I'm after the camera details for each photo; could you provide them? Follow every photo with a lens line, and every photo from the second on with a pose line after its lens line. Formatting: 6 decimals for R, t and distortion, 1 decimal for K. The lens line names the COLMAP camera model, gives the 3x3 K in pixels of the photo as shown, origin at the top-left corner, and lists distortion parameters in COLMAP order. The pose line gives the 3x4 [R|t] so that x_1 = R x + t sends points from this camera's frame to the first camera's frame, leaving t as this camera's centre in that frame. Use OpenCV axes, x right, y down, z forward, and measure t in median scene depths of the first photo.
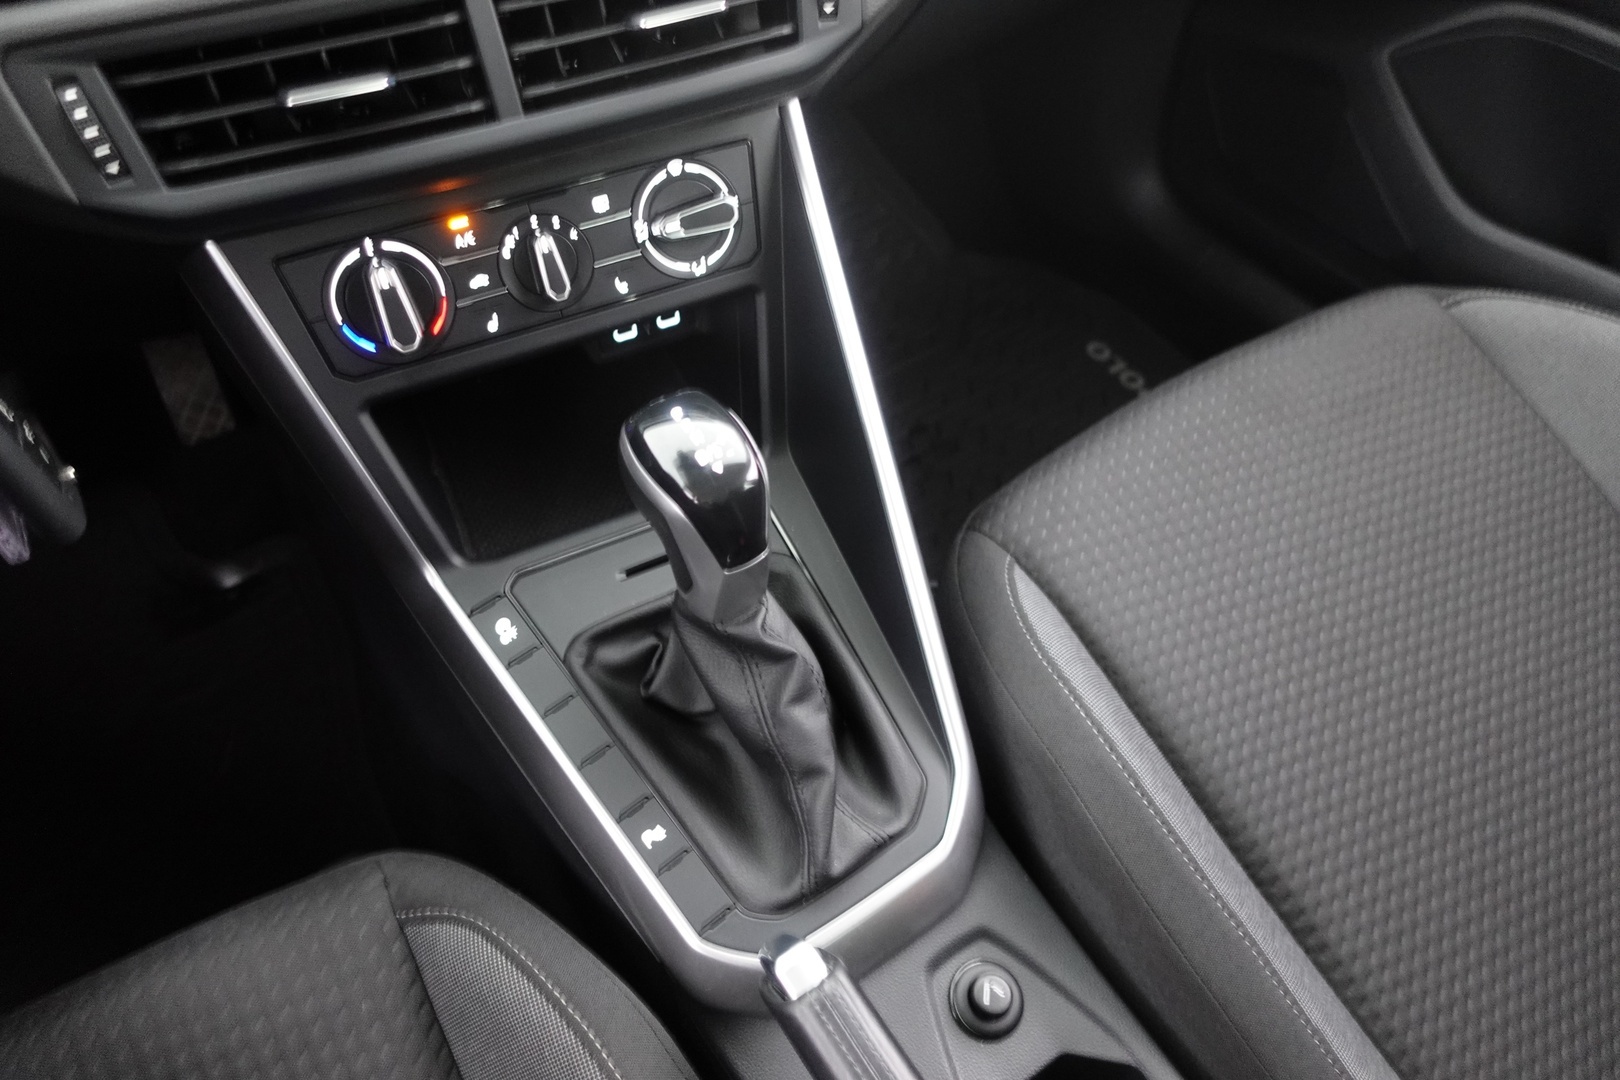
lens RADIAL K [[1117.6, 0, 810.0], [0, 1117.6, 540.0], [0, 0, 1]] dist [0.004276, -0.000611]
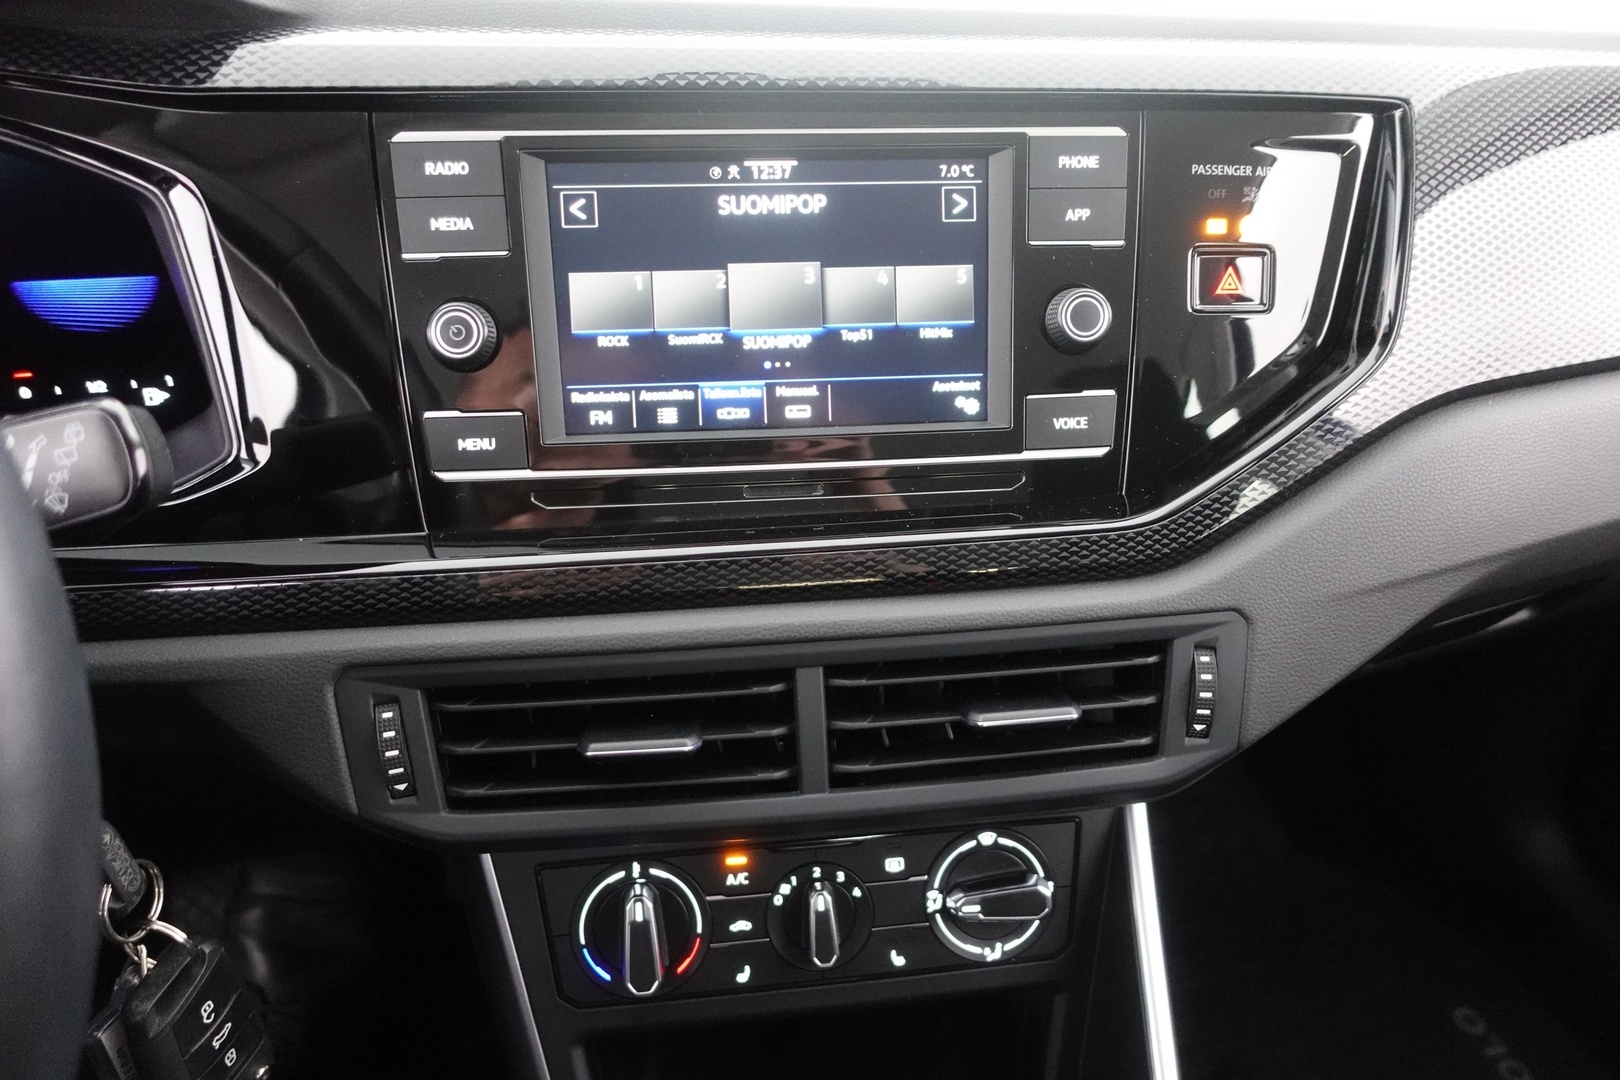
lens RADIAL K [[1108.6, 0, 810.0], [0, 1108.6, 540.0], [0, 0, 1]] dist [-0.004206, -0.002035]
pose [[0.945649, 0.156529, -0.285038, -0.043036], [-0.249474, 0.911452, -0.327137, -0.236665], [0.208592, 0.380467, 0.900963, 0.109097]]
